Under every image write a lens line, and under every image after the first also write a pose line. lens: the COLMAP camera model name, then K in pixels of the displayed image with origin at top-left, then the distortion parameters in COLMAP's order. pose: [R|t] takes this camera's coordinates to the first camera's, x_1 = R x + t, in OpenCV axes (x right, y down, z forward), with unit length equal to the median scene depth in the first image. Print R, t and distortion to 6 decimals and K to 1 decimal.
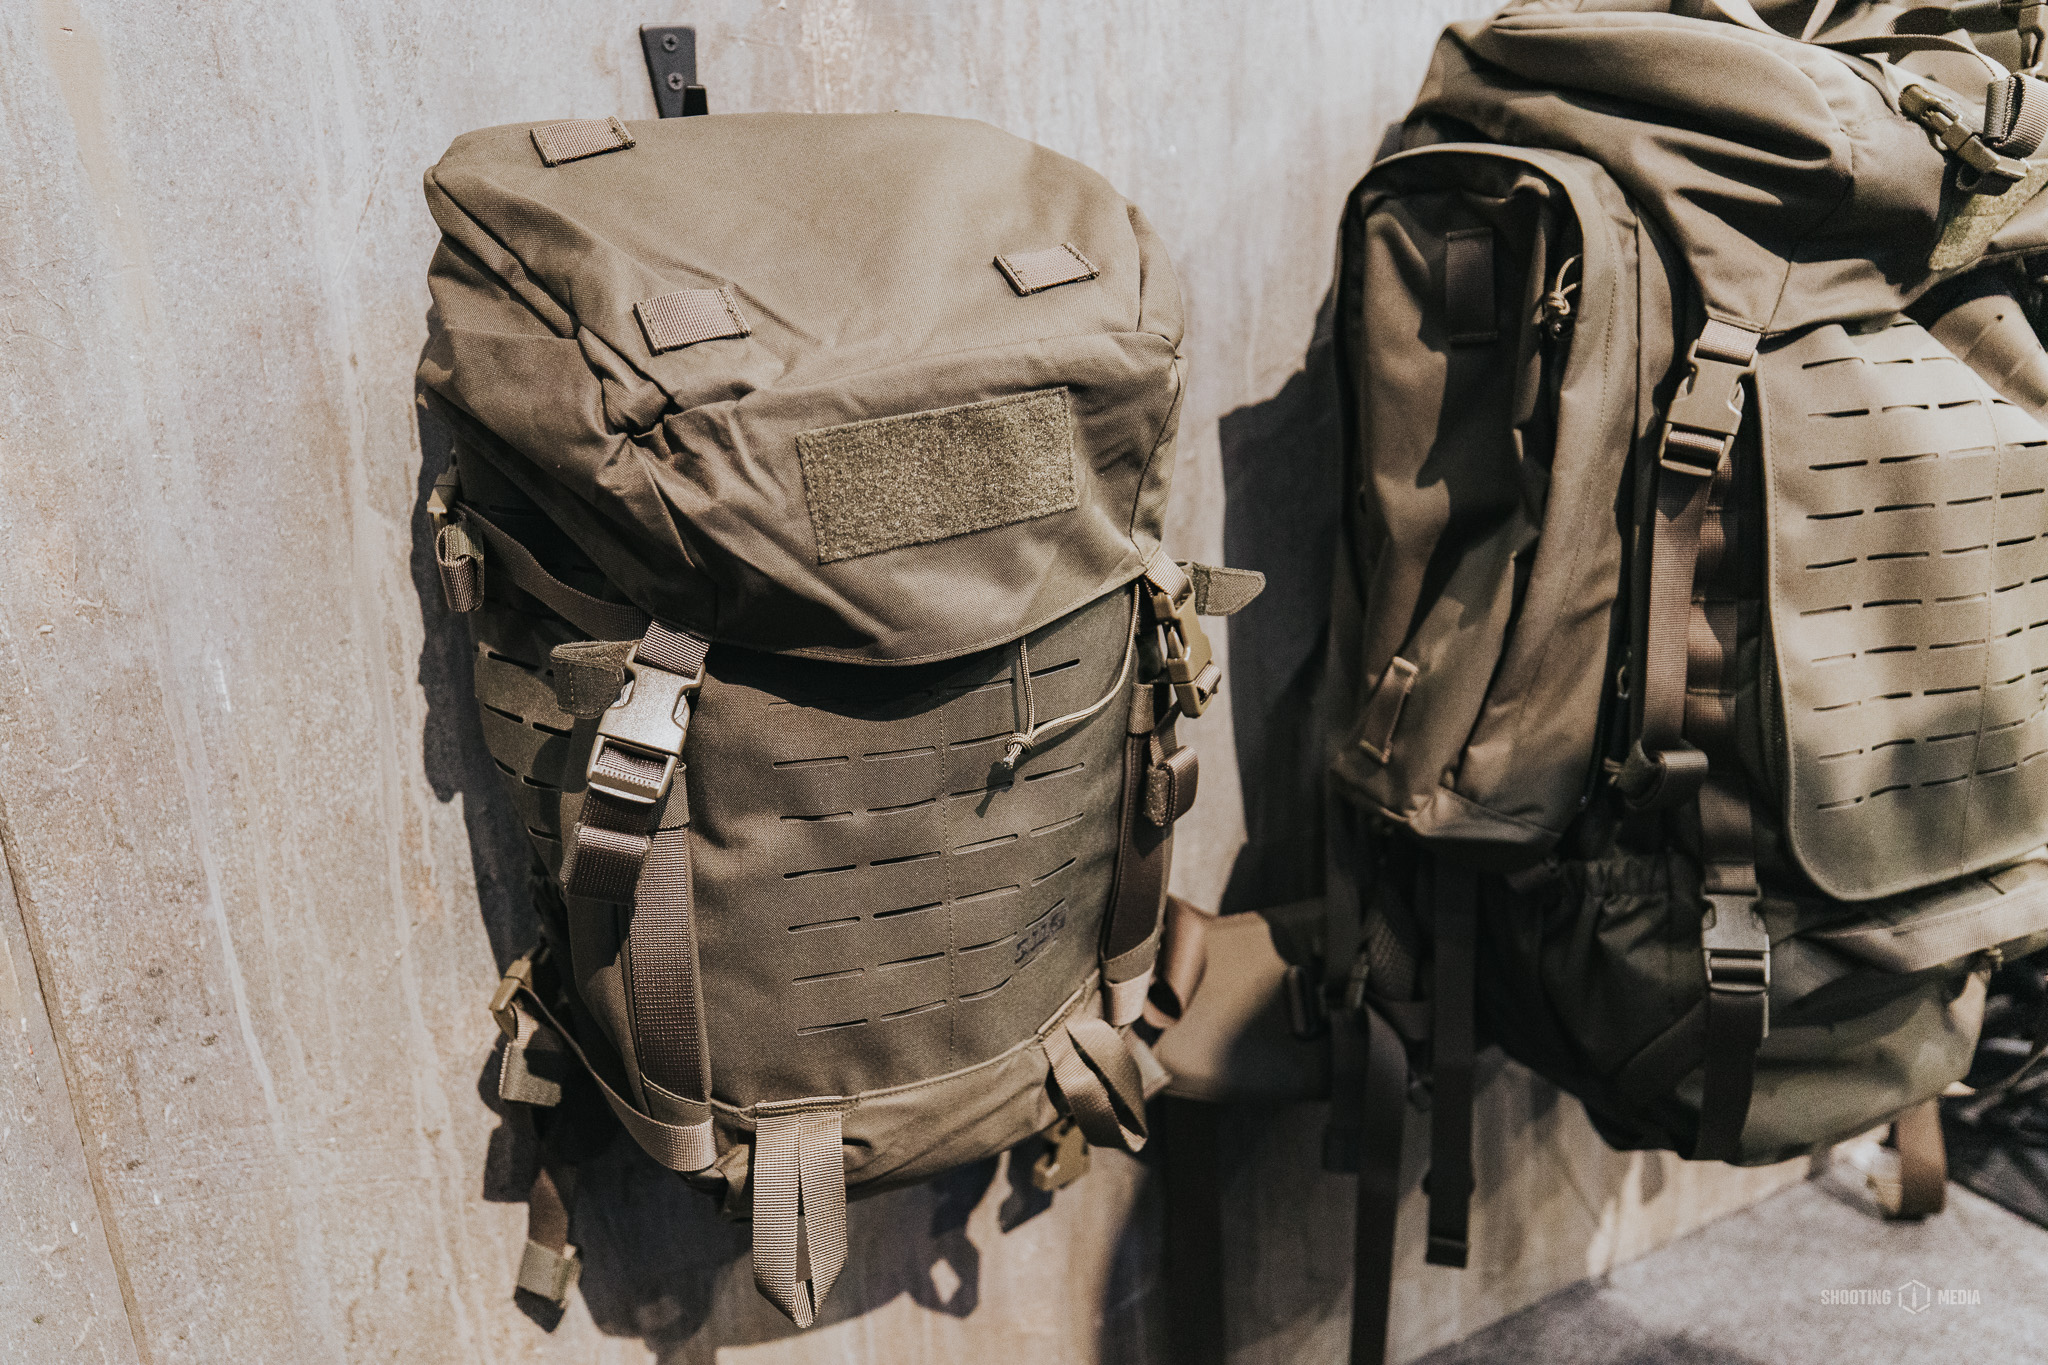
lens RADIAL K [[1477.5, 0, 1024.0], [0, 1477.5, 682.5], [0, 0, 1]] dist [0.004766, -0.008169]
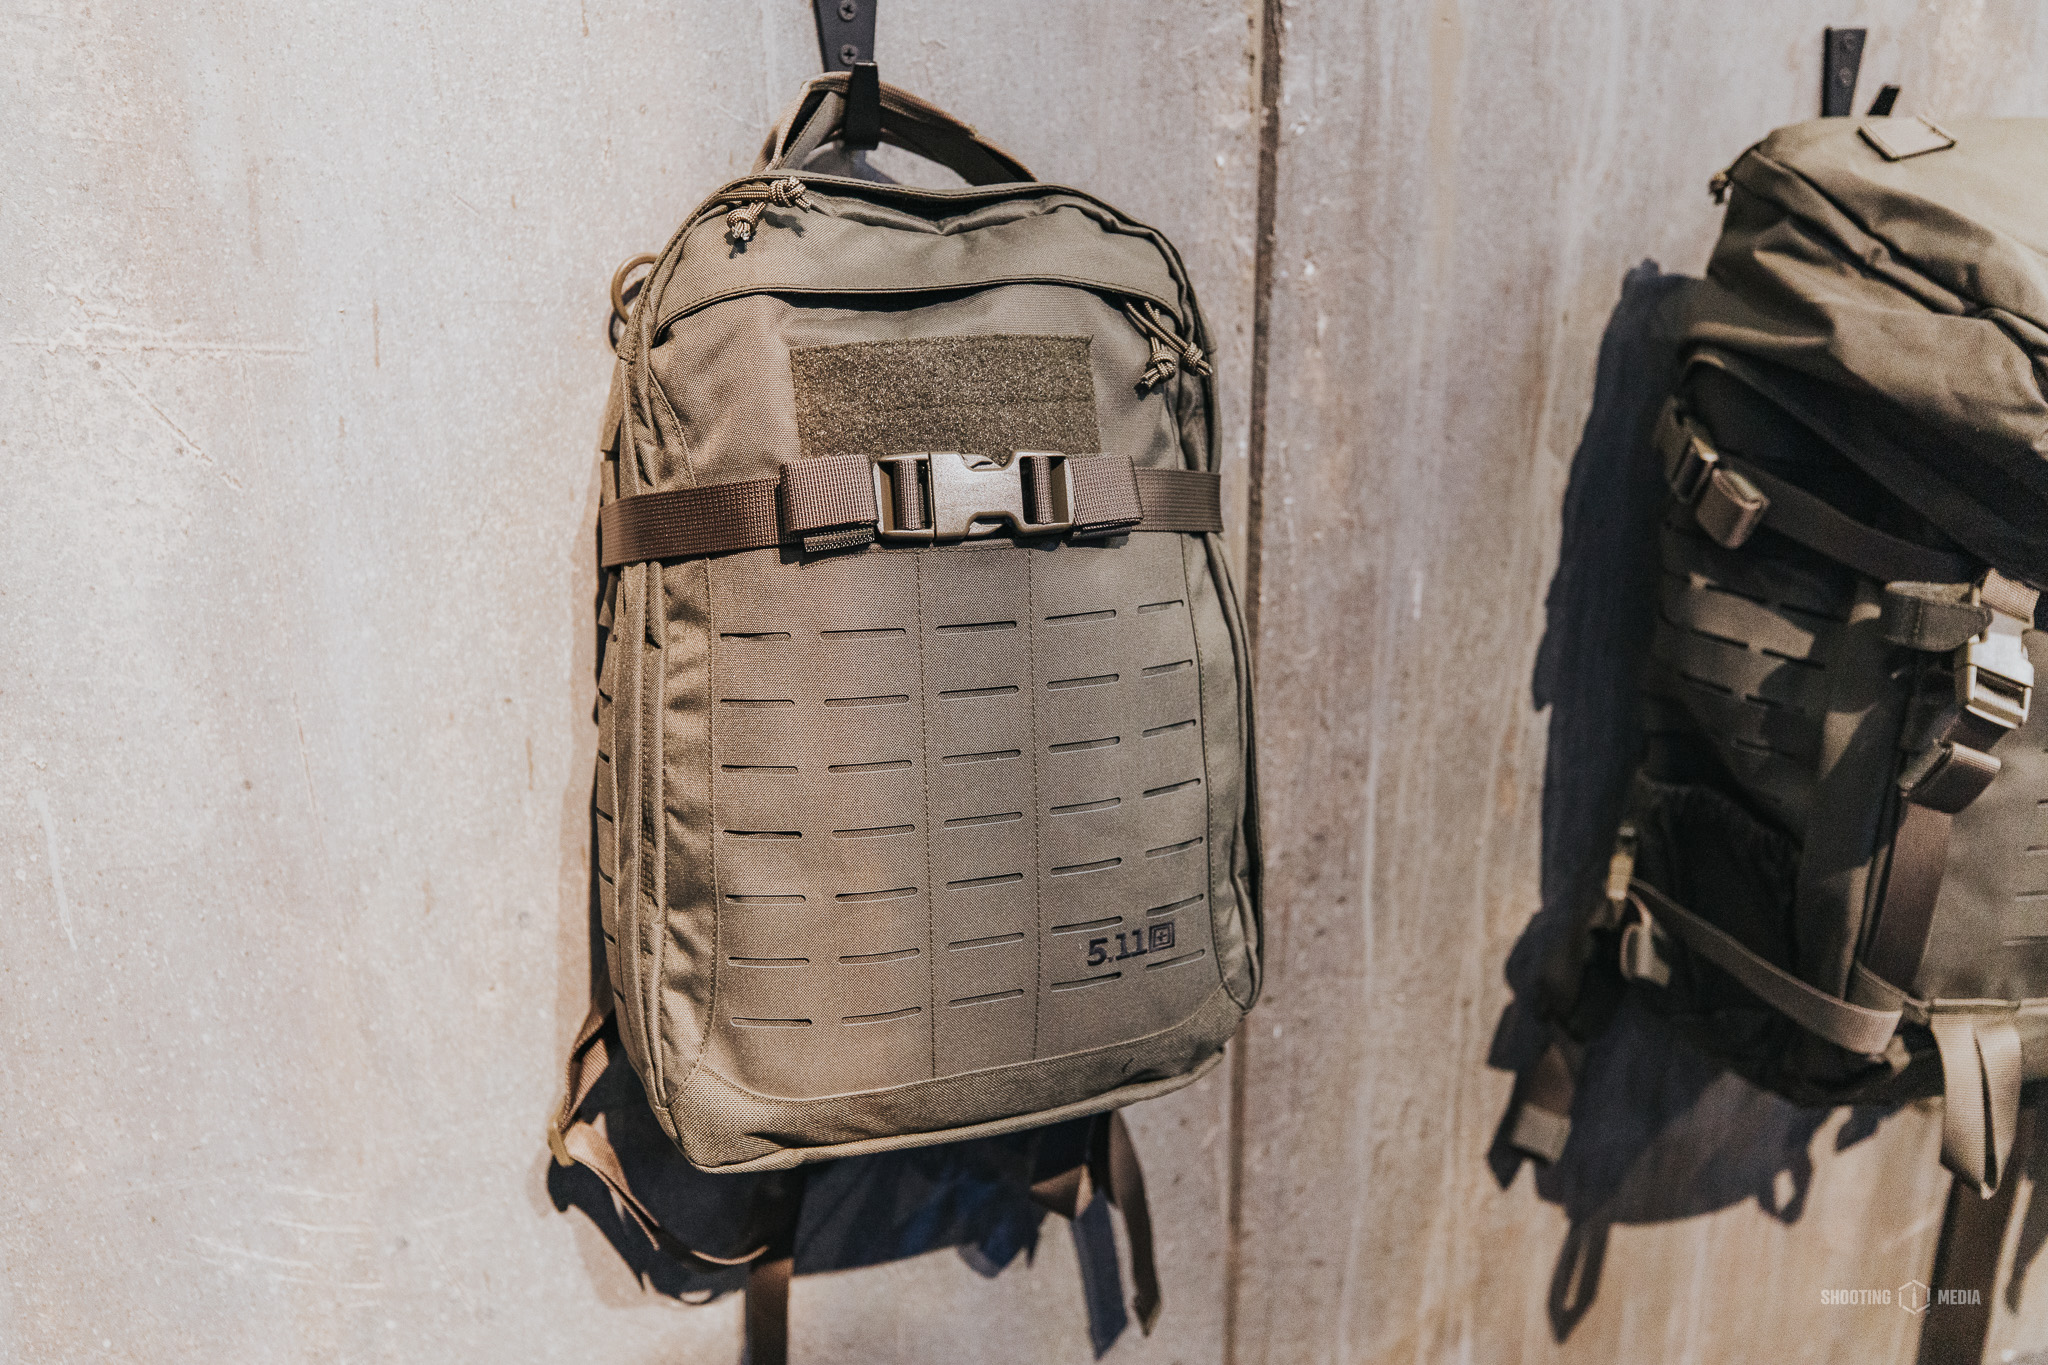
lens RADIAL K [[1492.7, 0, 1024.0], [0, 1492.7, 682.5], [0, 0, 1]] dist [0.003810, -0.004038]
pose [[0.991446, 0.081680, -0.101798, -0.723610], [-0.078320, 0.996257, 0.036584, 0.051525], [0.104405, -0.028298, 0.994132, -0.189349]]
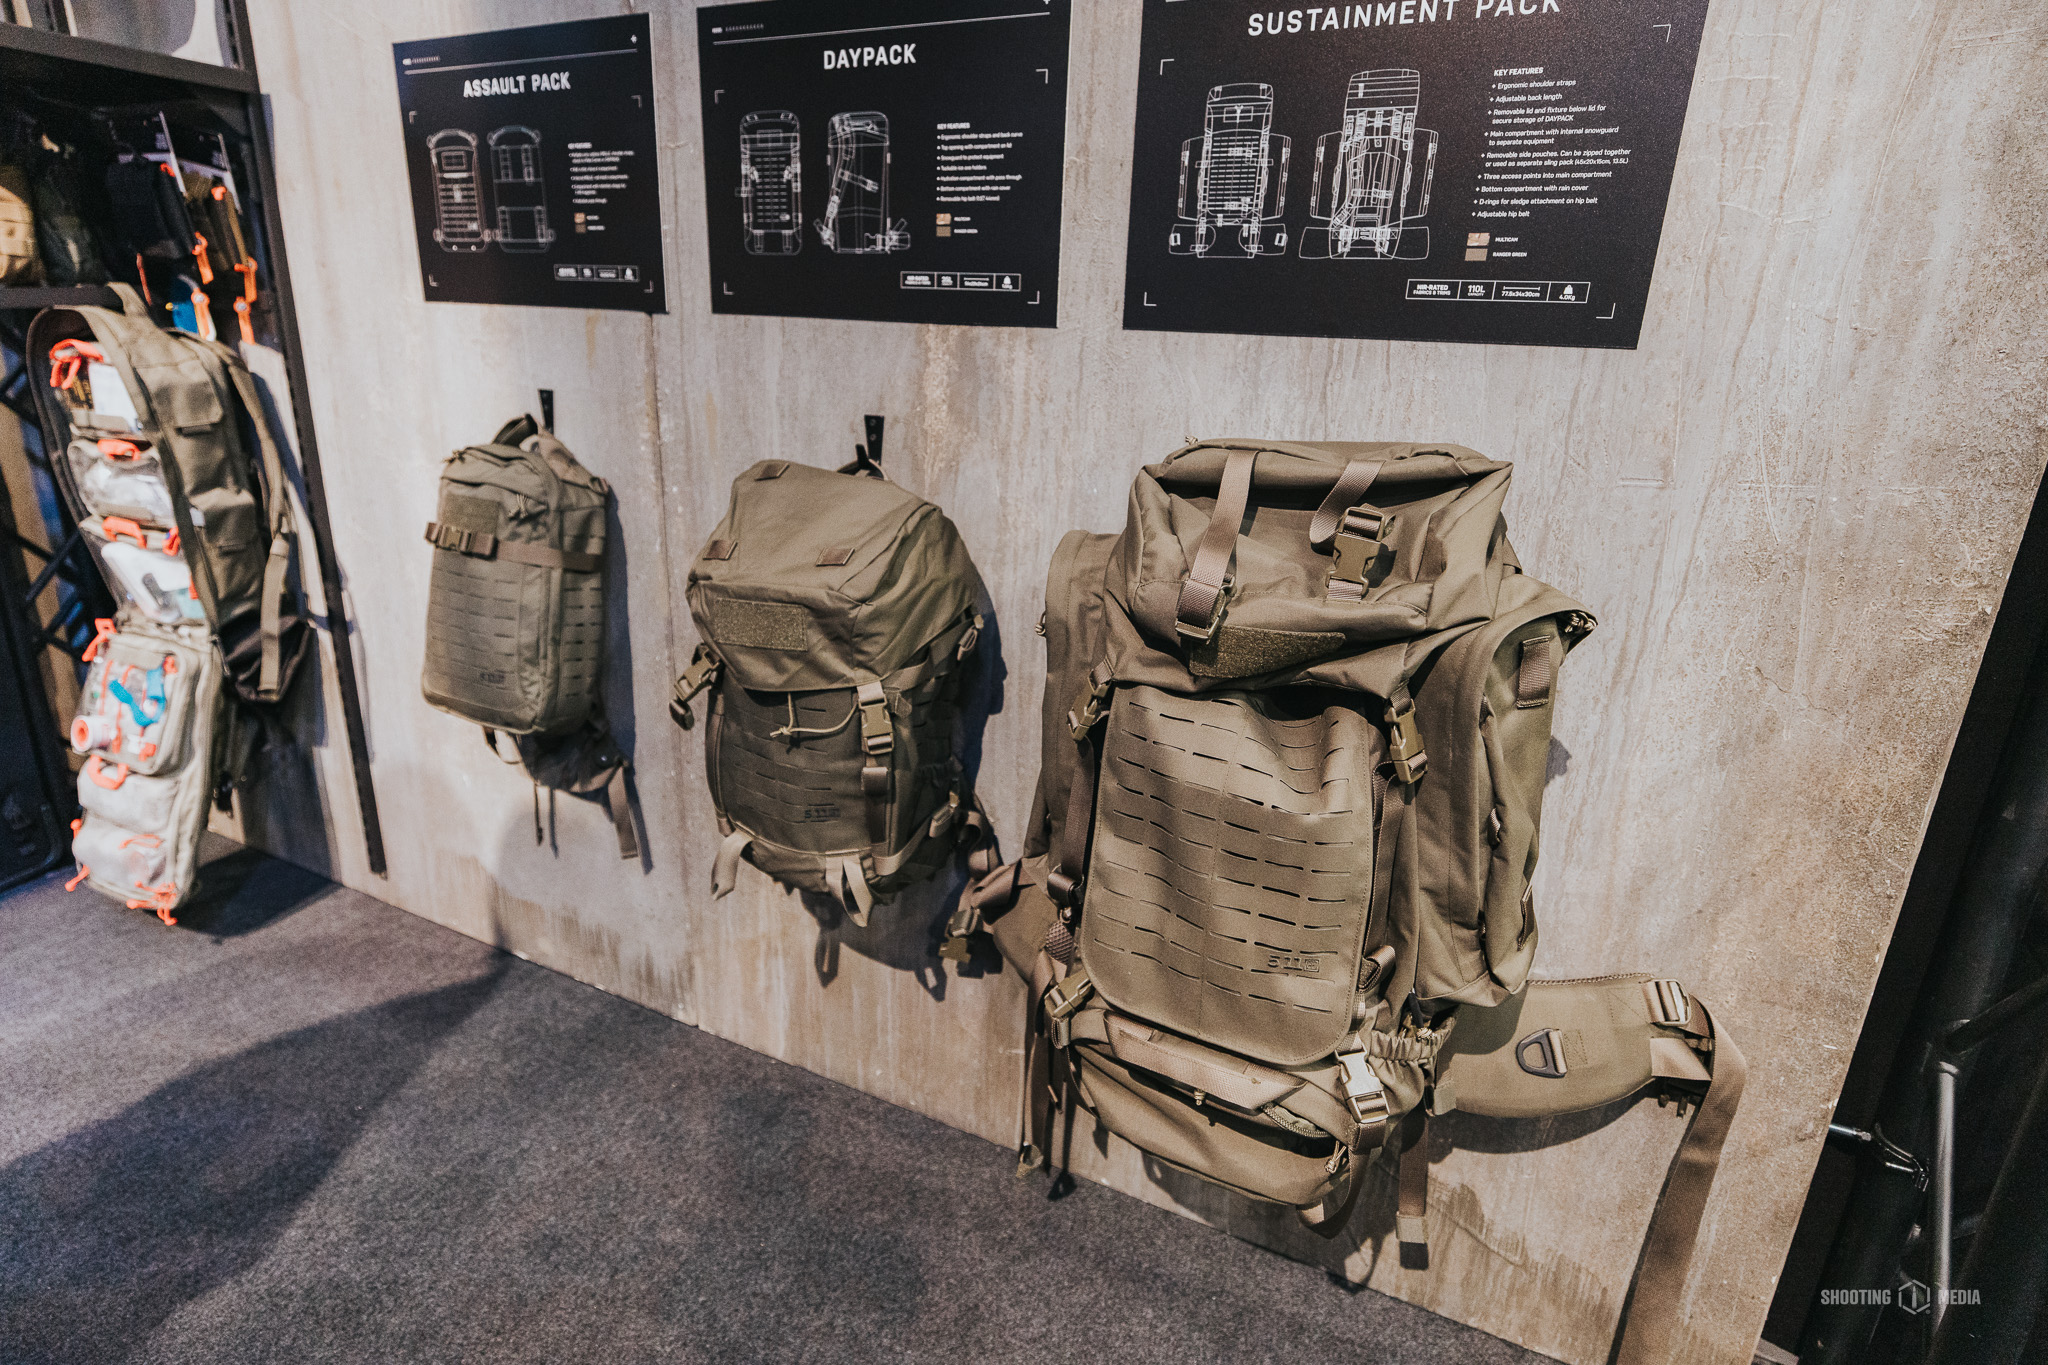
lens RADIAL K [[1108.3, 0, 1024.0], [0, 1108.3, 682.5], [0, 0, 1]] dist [0.001392, -0.001911]
pose [[0.590183, 0.328120, -0.737578, 1.464213], [-0.280642, 0.940076, 0.193643, -0.471871], [0.756917, 0.092711, 0.646901, 0.041465]]
